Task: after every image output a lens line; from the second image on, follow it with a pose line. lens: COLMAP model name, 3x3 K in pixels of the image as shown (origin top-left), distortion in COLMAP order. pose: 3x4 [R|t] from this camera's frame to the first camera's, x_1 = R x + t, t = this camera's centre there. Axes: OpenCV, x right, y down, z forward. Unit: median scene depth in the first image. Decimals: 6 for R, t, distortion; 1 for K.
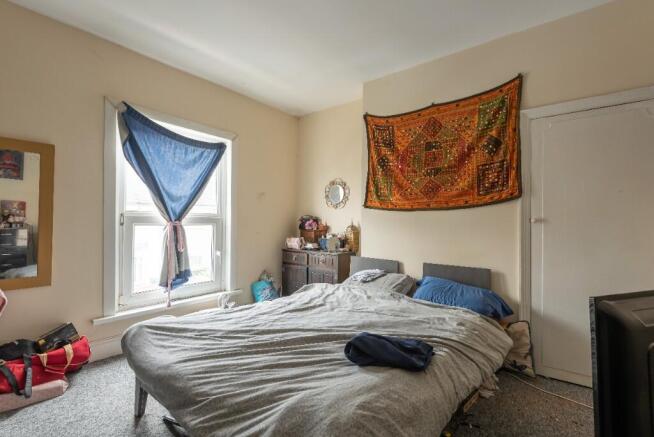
lens RADIAL K [[310.3, 0, 325.7], [0, 310.3, 219.8], [0, 0, 1]] dist [0.018537, -0.000886]
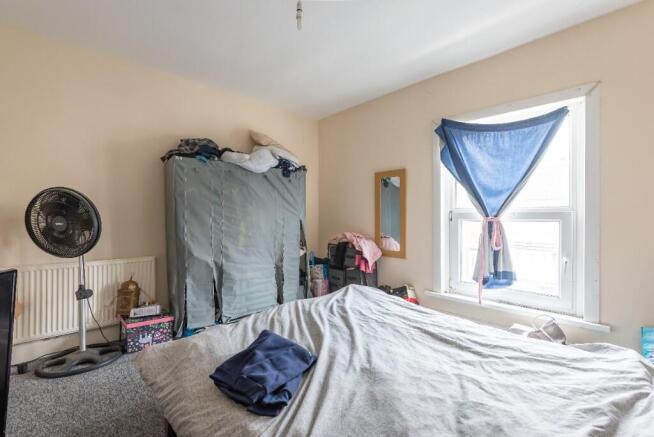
lens RADIAL K [[291.2, 0, 324.5], [0, 291.2, 217.4], [0, 0, 1]] dist [0.003036, -0.002868]
pose [[-0.158483, -0.010290, -0.987308, 0.489075], [0.002093, 0.999940, -0.010757, 0.014997], [0.987359, -0.003771, -0.158452, 0.662200]]
